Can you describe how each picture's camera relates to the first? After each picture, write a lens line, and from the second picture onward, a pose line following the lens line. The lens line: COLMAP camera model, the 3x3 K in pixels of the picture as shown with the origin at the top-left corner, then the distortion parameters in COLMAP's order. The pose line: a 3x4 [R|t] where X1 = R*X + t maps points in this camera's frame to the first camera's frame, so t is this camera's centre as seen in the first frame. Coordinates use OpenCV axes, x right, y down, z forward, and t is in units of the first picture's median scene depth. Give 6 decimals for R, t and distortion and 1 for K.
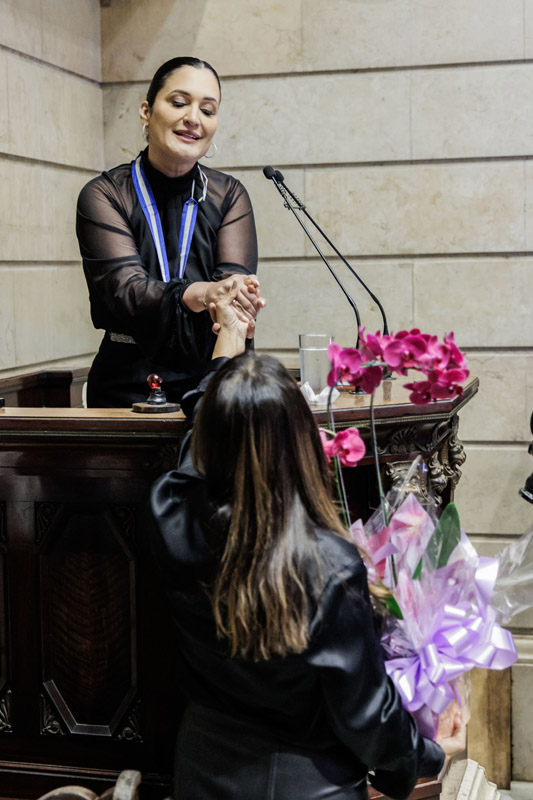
lens RADIAL K [[1399.4, 0, 178.2], [0, 1399.4, 375.8], [0, 0, 1]] dist [0.002673, 0.086931]
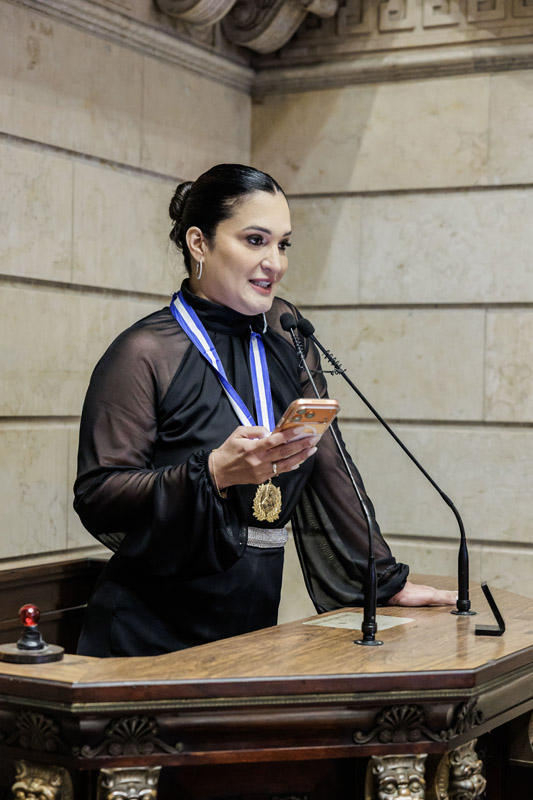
lens RADIAL K [[1500.5, 0, 252.0], [0, 1500.5, 419.1], [0, 0, 1]] dist [0.005635, 0.162545]
pose [[0.974944, 0.043002, -0.218254, 0.148732], [-0.055634, 0.997093, -0.052067, -0.036295], [0.215380, 0.062905, 0.974502, 0.163570]]
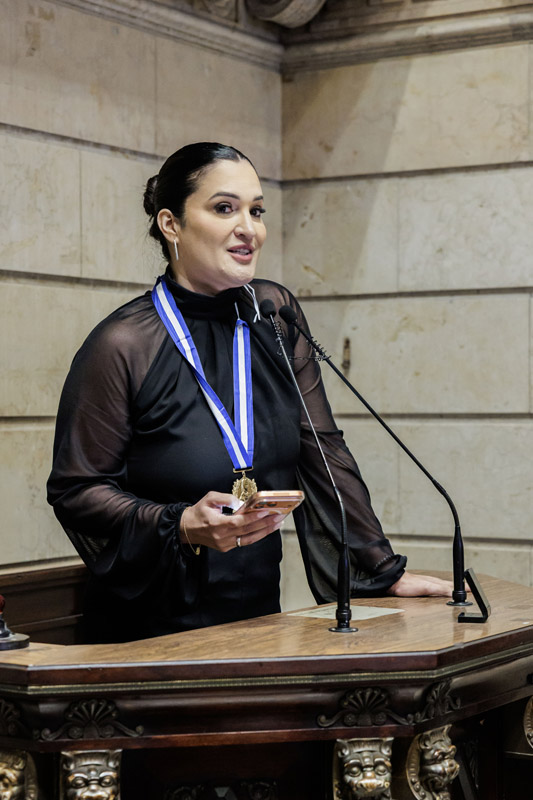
lens RADIAL K [[1689.7, 0, 269.1], [0, 1689.7, 457.4], [0, 0, 1]] dist [-0.011083, 0.197732]
pose [[0.959868, 0.025546, -0.279286, 0.208578], [-0.036702, 0.998721, -0.034787, -0.027050], [0.278040, 0.043641, 0.959578, 0.122762]]
